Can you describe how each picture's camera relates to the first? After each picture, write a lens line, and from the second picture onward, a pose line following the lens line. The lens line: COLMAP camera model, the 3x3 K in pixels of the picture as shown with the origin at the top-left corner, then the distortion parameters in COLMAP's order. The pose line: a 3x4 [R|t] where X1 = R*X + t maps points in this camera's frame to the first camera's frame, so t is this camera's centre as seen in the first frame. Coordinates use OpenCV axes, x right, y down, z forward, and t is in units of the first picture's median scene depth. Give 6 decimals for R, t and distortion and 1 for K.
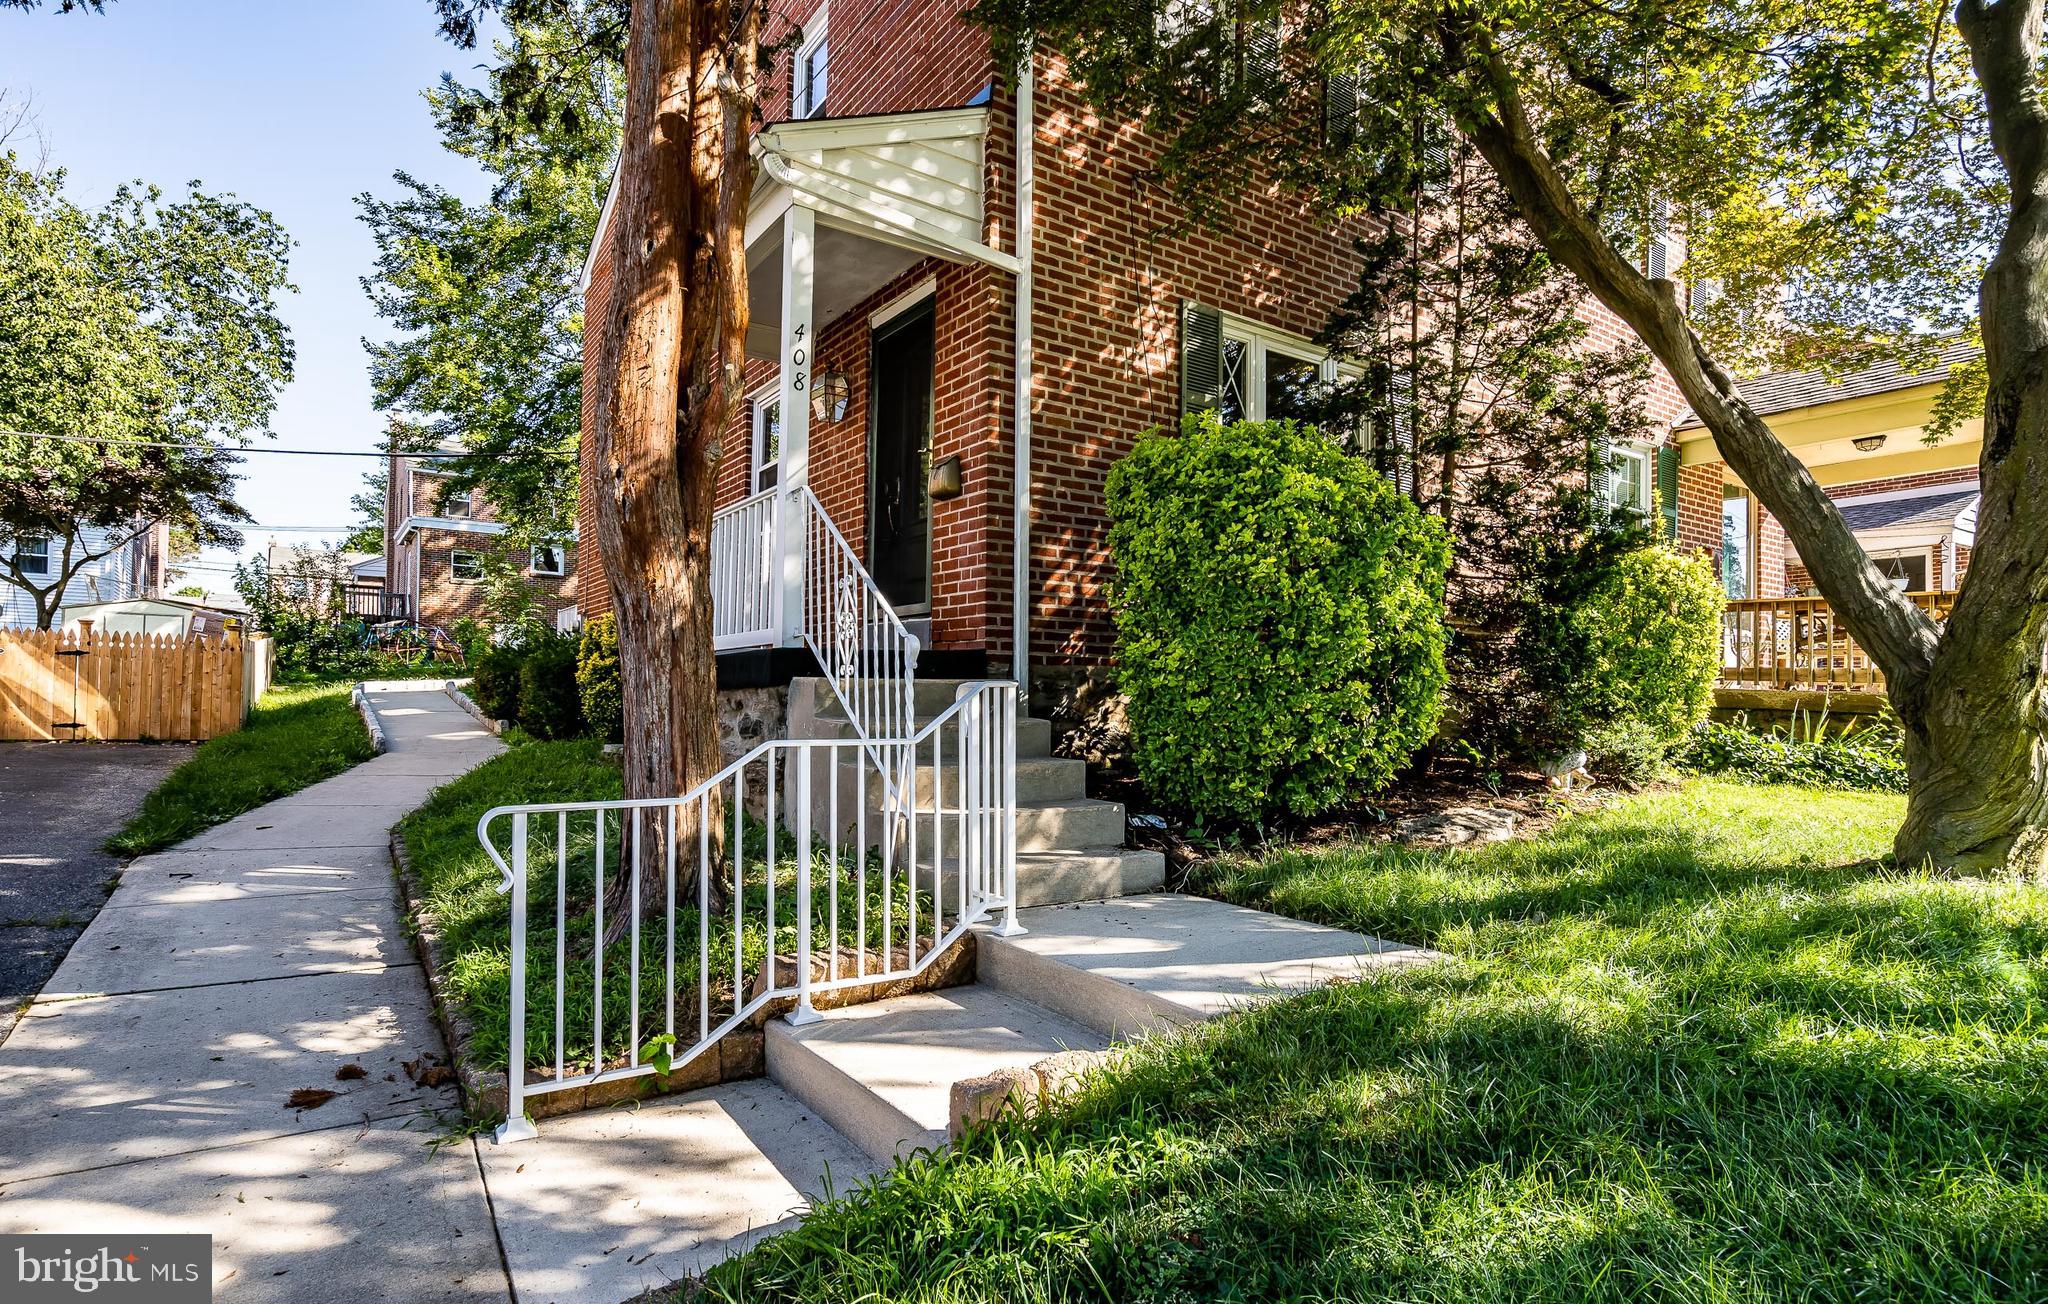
lens RADIAL K [[1078.3, 0, 1004.1], [0, 1078.3, 652.6], [0, 0, 1]] dist [-0.001169, -0.002338]
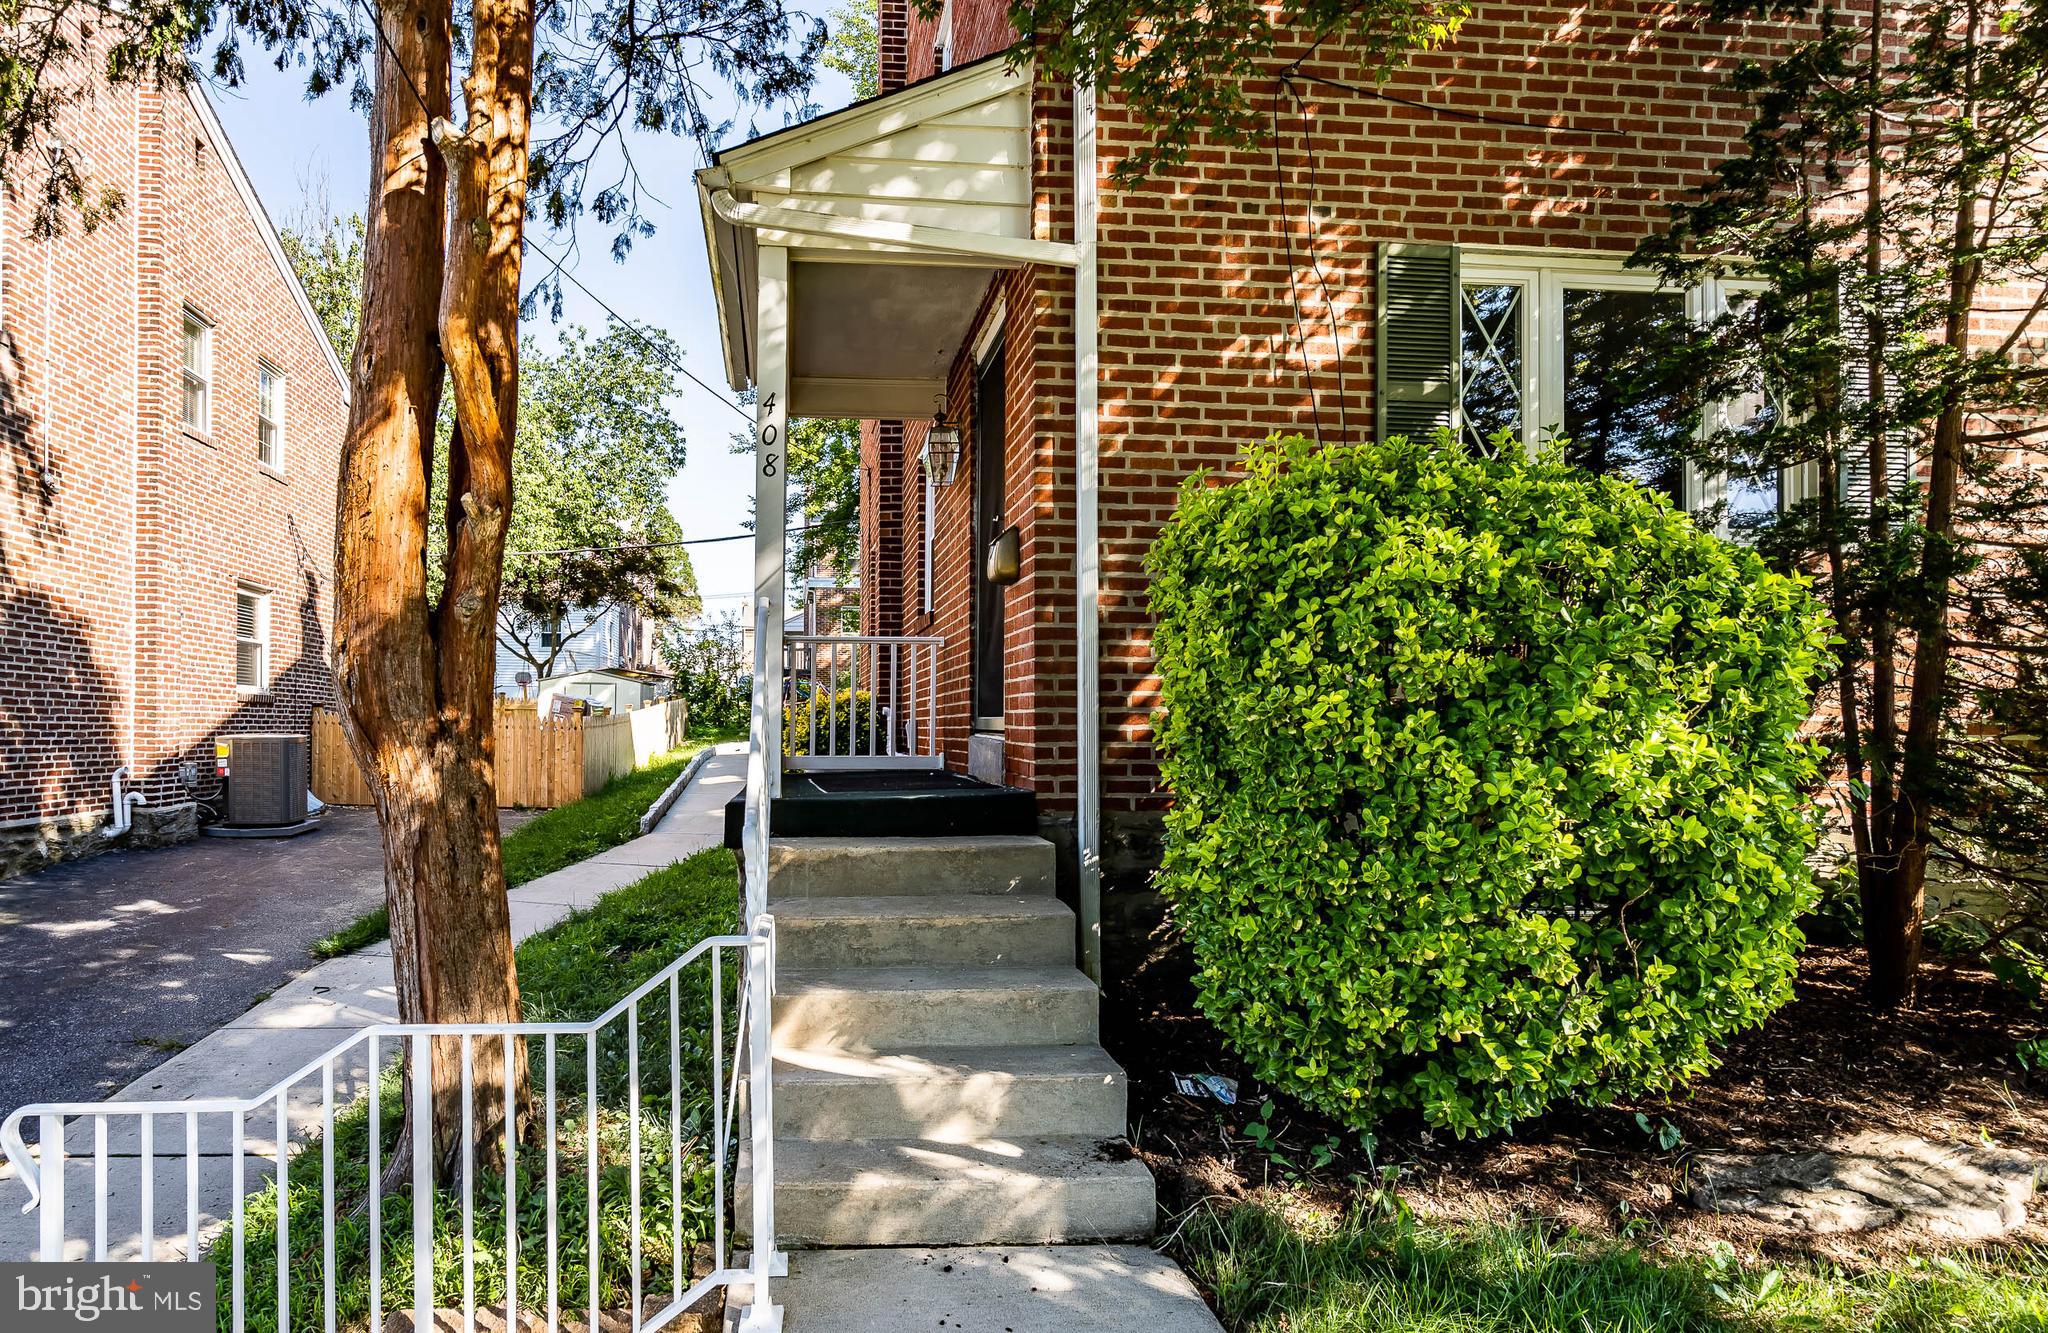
lens RADIAL K [[1034.6, 0, 1011.8], [0, 1034.6, 659.3], [0, 0, 1]] dist [-0.002180, 0.001882]
pose [[0.863558, -0.020100, -0.503849, 0.317440], [0.030086, 0.999479, 0.011693, -0.099277], [0.503352, -0.025257, 0.863713, 0.378023]]
